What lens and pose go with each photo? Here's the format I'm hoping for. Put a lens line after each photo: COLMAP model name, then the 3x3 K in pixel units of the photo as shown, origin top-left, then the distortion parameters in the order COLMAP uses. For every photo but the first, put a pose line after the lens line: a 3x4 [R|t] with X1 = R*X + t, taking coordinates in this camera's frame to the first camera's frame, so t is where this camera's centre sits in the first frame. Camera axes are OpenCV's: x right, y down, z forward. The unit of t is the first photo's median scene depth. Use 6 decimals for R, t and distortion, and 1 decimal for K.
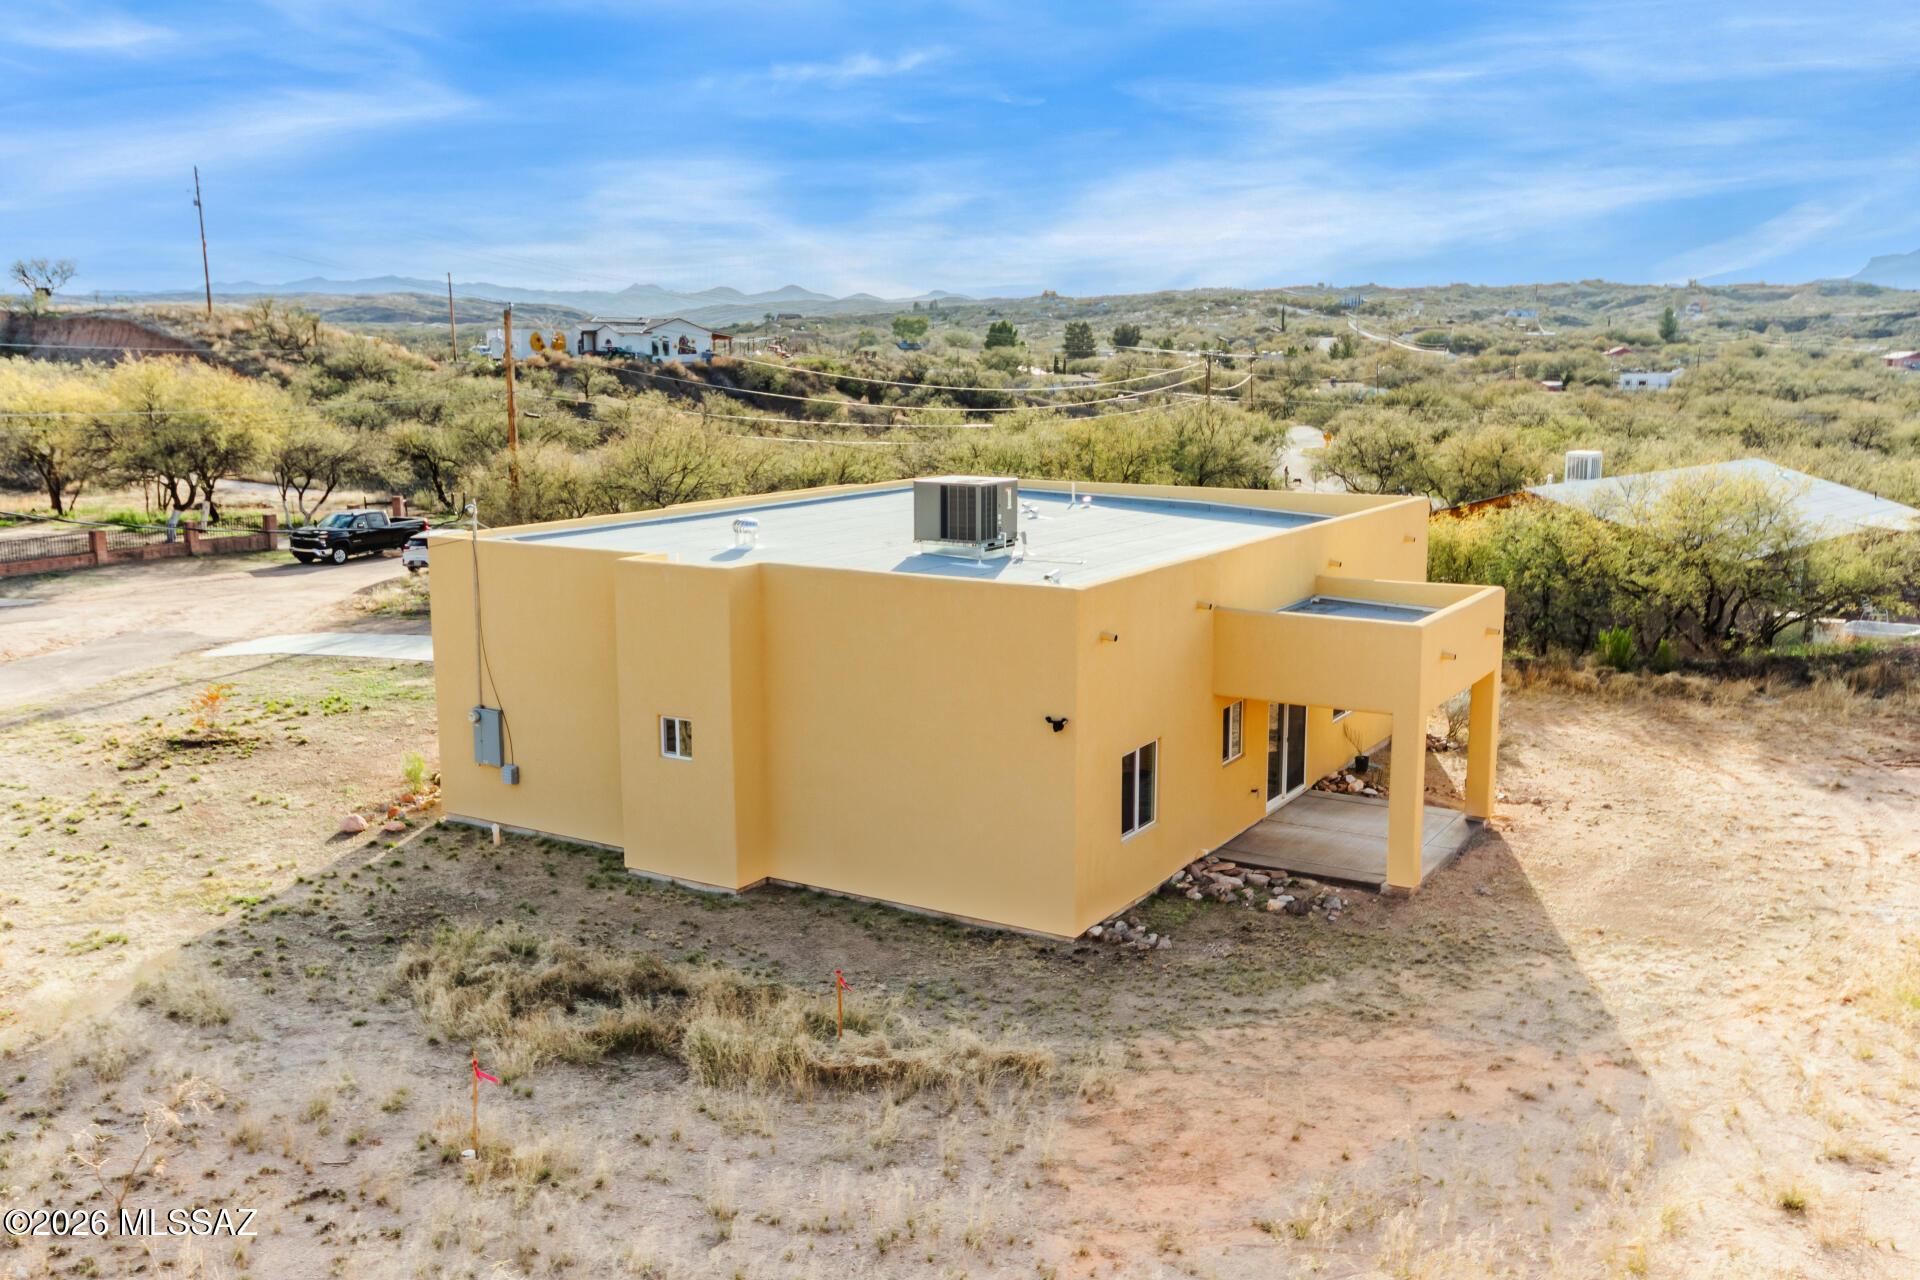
lens RADIAL K [[1687.2, 0, 960.0], [0, 1687.2, 640.0], [0, 0, 1]] dist [0.002560, 0.005457]
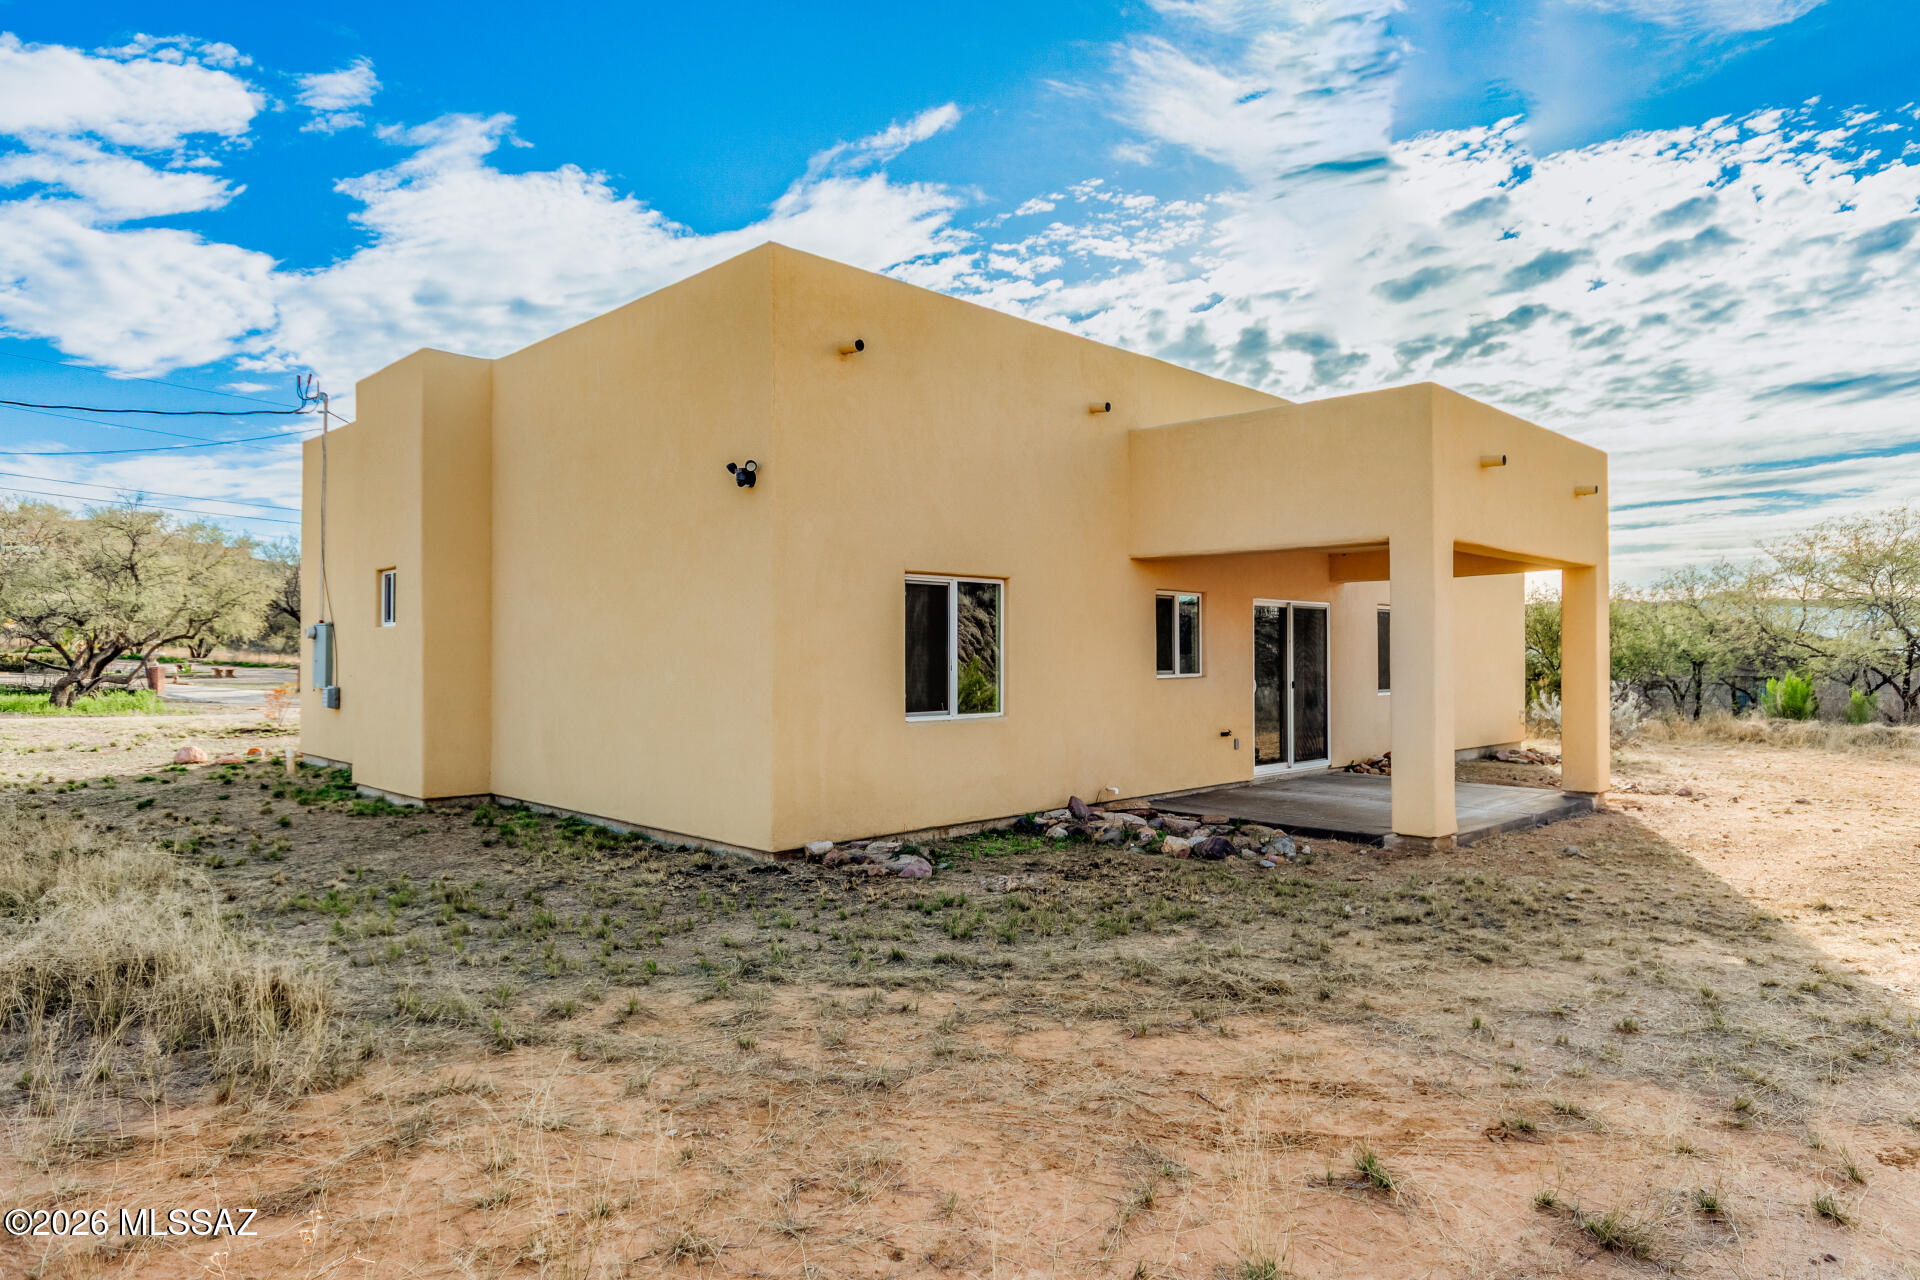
lens RADIAL K [[1147.1, 0, 960.0], [0, 1147.1, 640.0], [0, 0, 1]] dist [-0.000325, -0.001724]
pose [[0.970350, -0.000395, -0.241703, 0.249063], [-0.043522, 0.983368, -0.176330, 0.190419], [0.237753, 0.181622, 0.954194, 0.700177]]
